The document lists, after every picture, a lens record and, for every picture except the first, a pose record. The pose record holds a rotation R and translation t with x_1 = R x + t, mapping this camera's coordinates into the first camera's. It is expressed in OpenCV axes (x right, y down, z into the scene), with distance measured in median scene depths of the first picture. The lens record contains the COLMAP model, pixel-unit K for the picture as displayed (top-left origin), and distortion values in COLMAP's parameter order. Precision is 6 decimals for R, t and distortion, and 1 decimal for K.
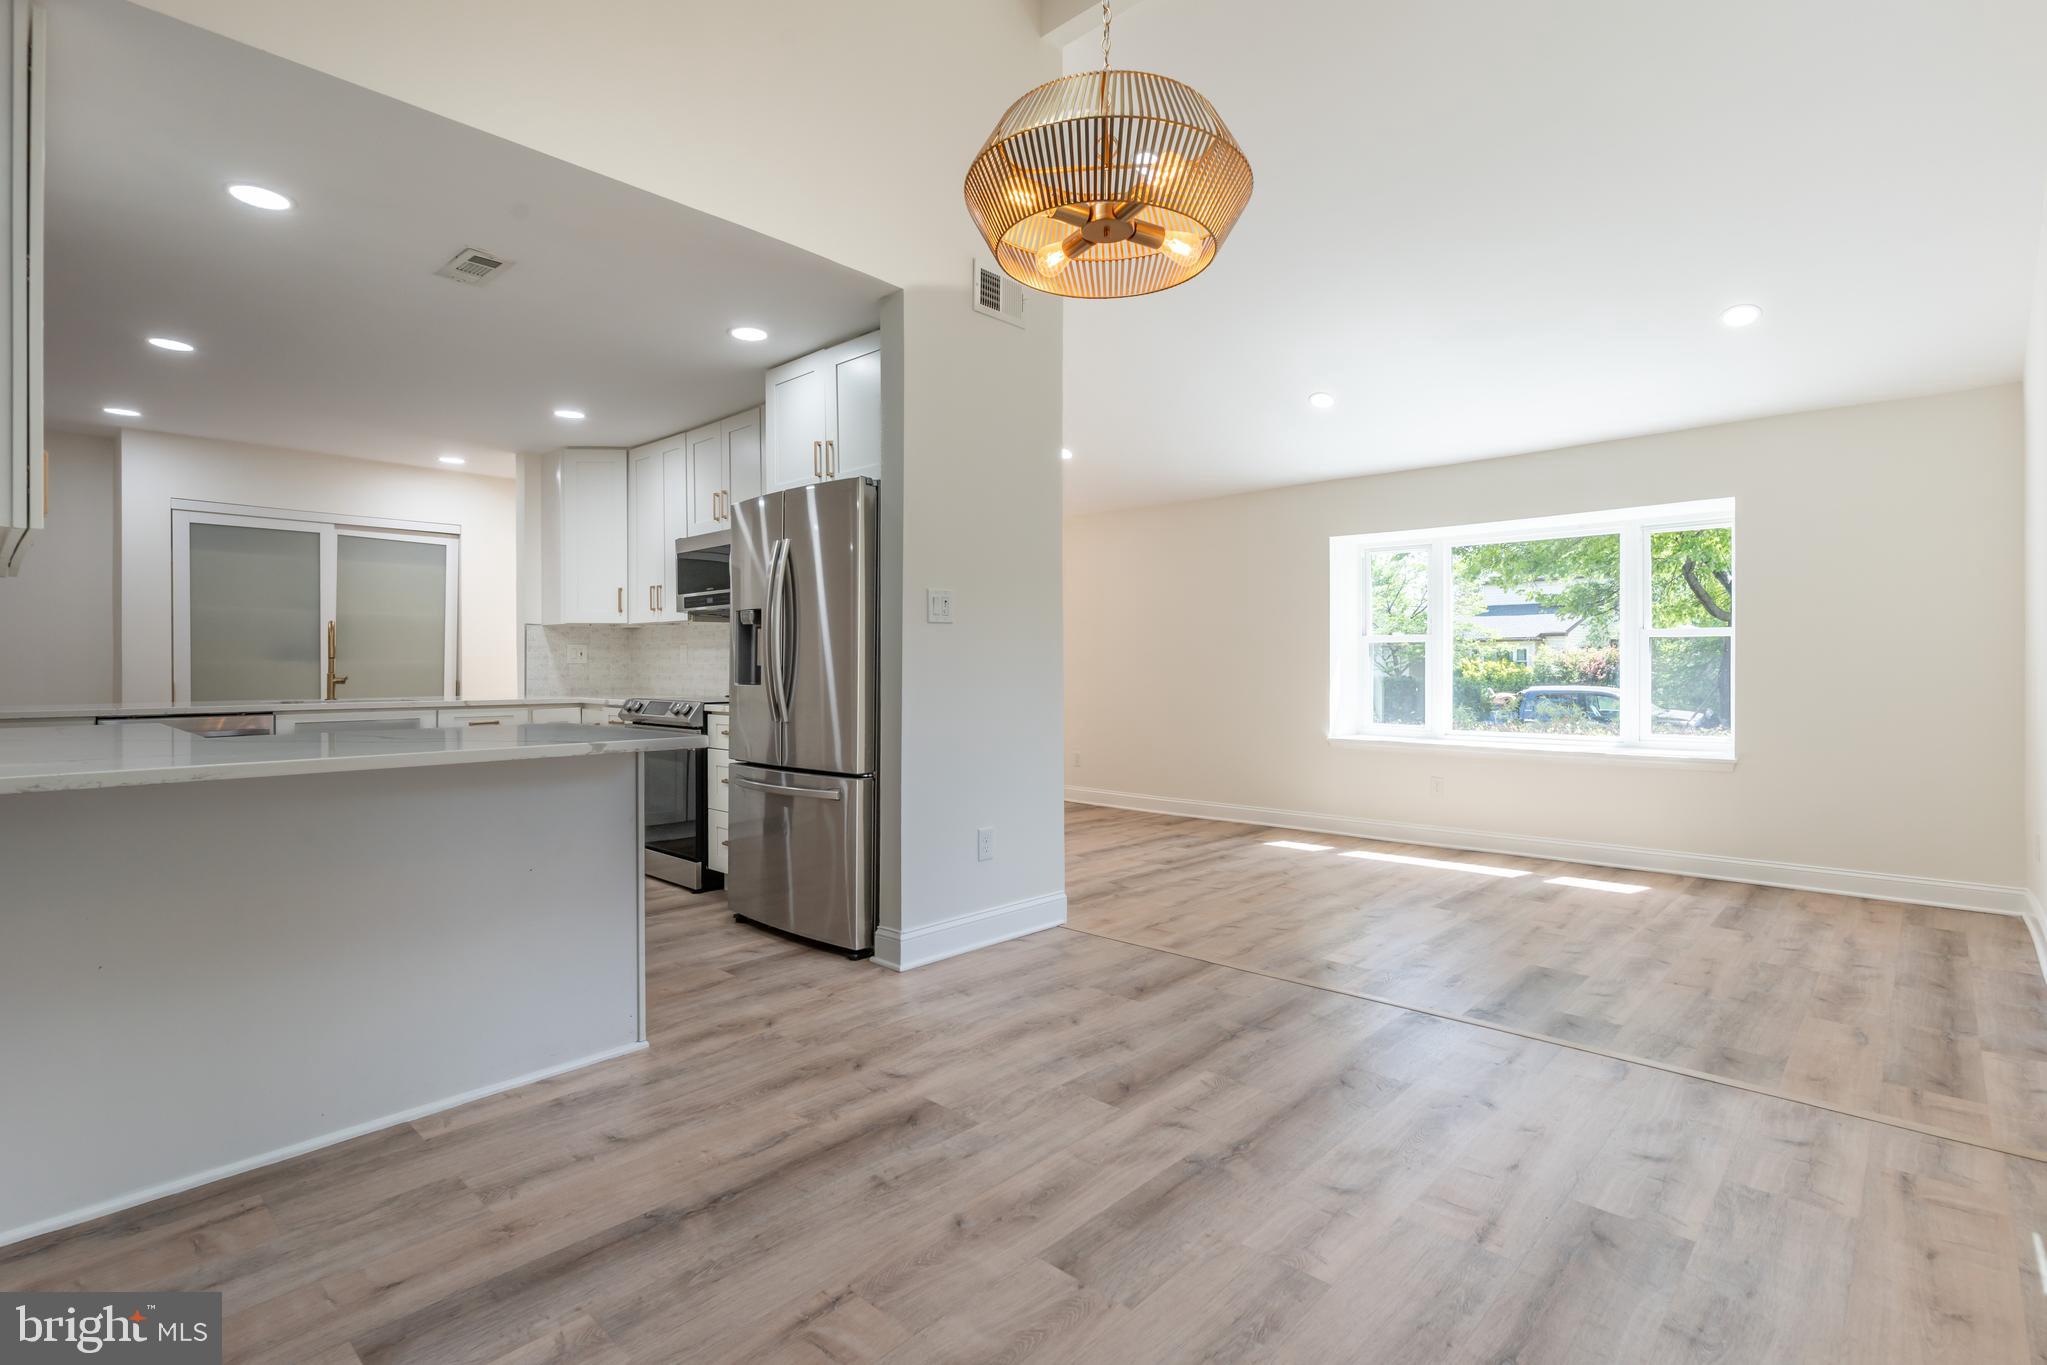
lens RADIAL K [[980.2, 0, 1032.4], [0, 980.2, 668.9], [0, 0, 1]] dist [0.002680, 0.000262]
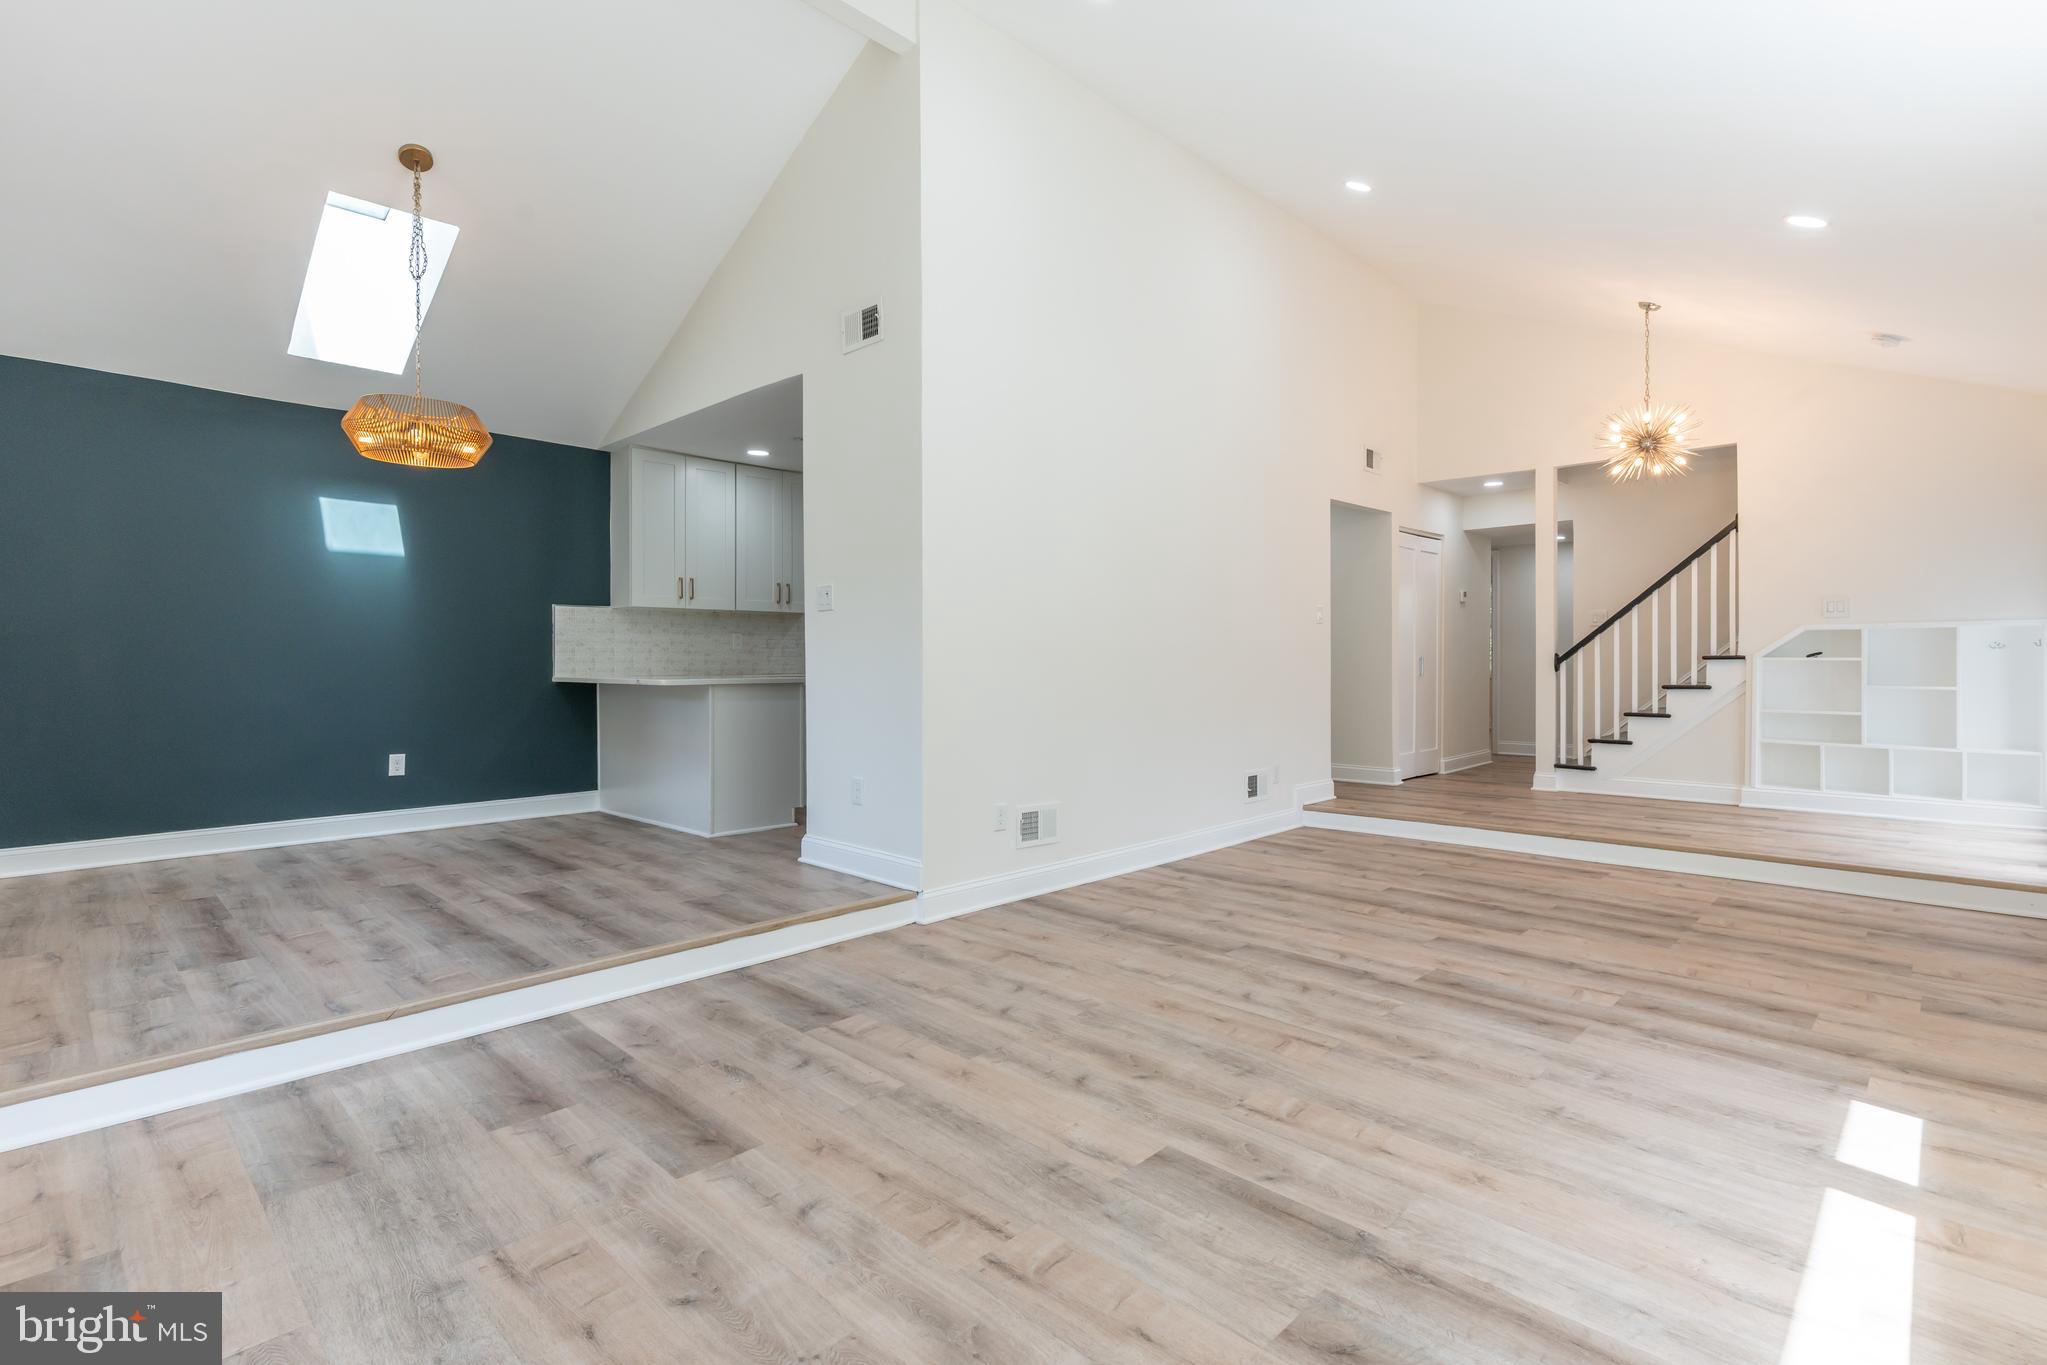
lens RADIAL K [[980.2, 0, 1031.9], [0, 980.2, 680.2], [0, 0, 1]] dist [0.002680, 0.000262]
pose [[-0.034832, 0.023796, -0.999110, 1.261935], [0.003376, 0.999714, 0.023693, 0.013641], [0.999387, -0.002547, -0.034902, 1.380898]]
